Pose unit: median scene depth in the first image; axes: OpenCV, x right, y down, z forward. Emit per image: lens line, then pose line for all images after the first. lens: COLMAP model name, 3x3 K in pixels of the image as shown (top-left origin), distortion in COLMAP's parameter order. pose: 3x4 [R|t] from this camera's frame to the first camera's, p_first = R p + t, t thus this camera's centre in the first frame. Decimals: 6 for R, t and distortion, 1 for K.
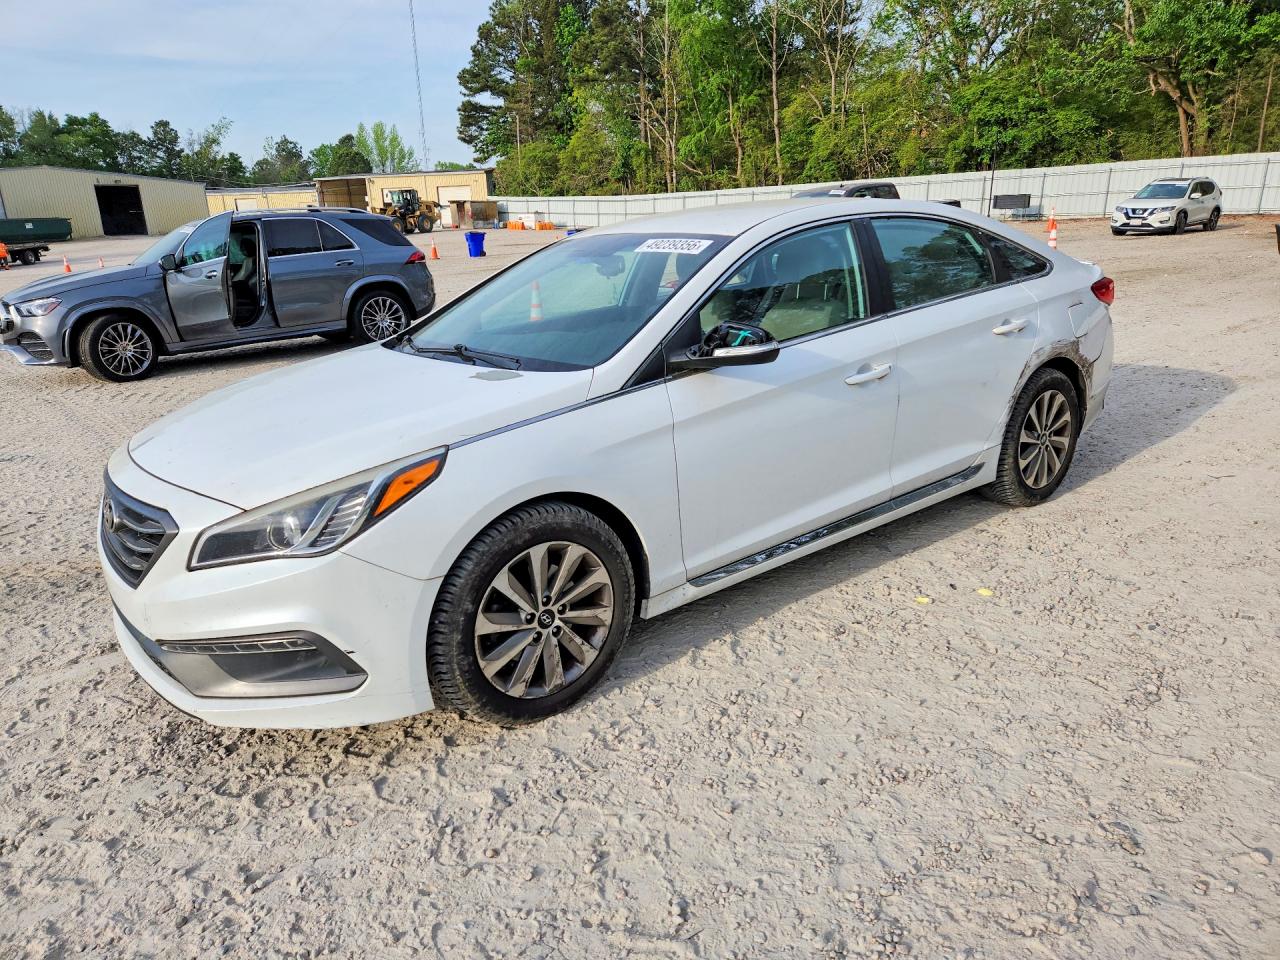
lens RADIAL K [[983.3, 0, 647.3], [0, 983.3, 491.7], [0, 0, 1]] dist [0.000350, 0.009658]
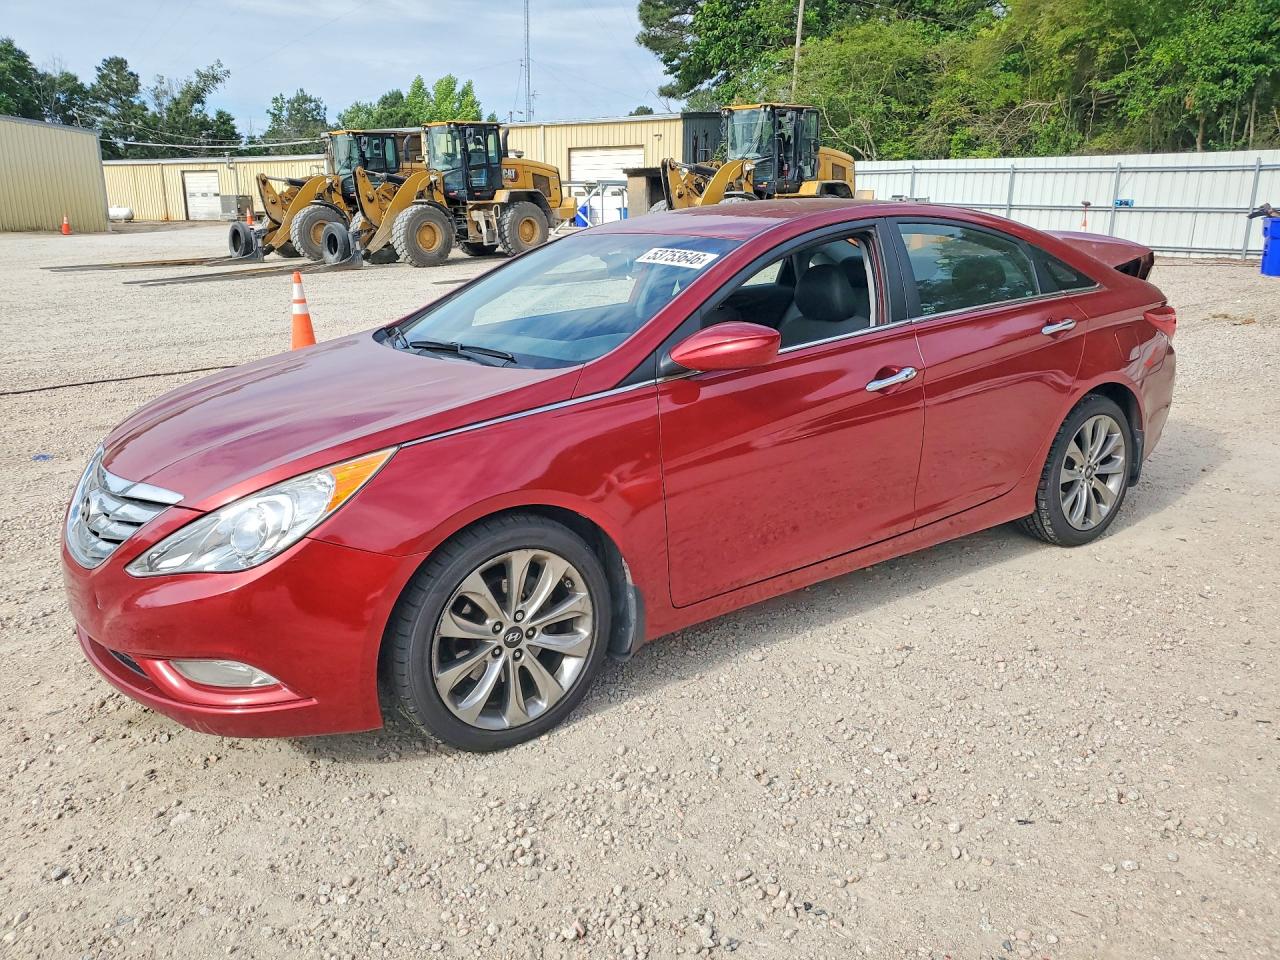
lens RADIAL K [[983.3, 0, 643.3], [0, 983.3, 446.7], [0, 0, 1]] dist [0.000350, 0.009658]
pose [[0.998569, 0.038552, -0.037054, -0.166128], [-0.040483, 0.997780, -0.052870, -0.152139], [0.034934, 0.054295, 0.997914, 0.568666]]
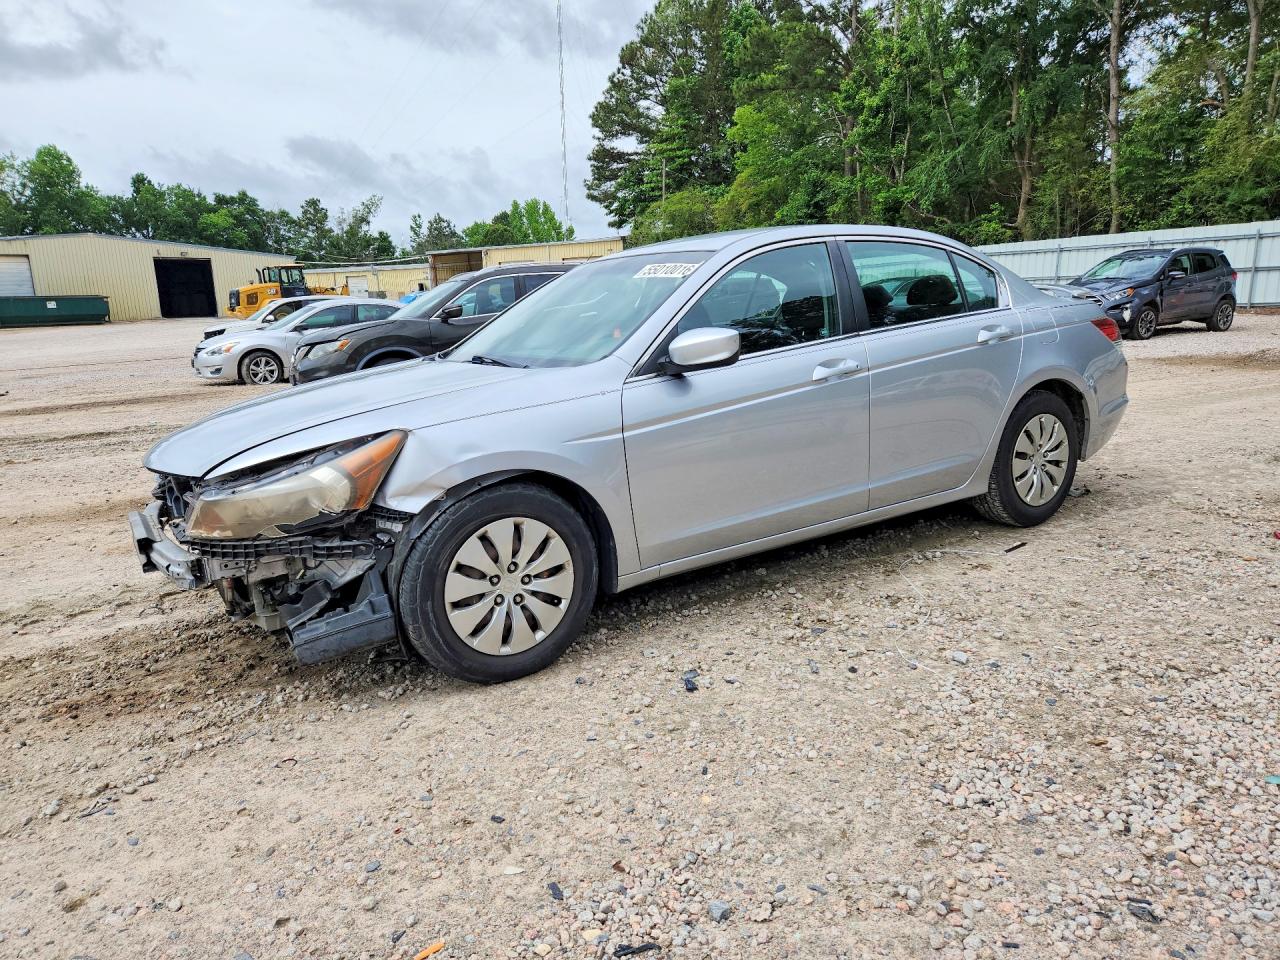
lens RADIAL K [[873.9, 0, 644.6], [0, 873.9, 472.0], [0, 0, 1]] dist [0.044404, -0.029015]
pose [[0.983209, 0.036334, -0.178828, -0.019362], [-0.050662, 0.995803, -0.076217, -0.096525], [0.175308, 0.083997, 0.980924, 0.359706]]
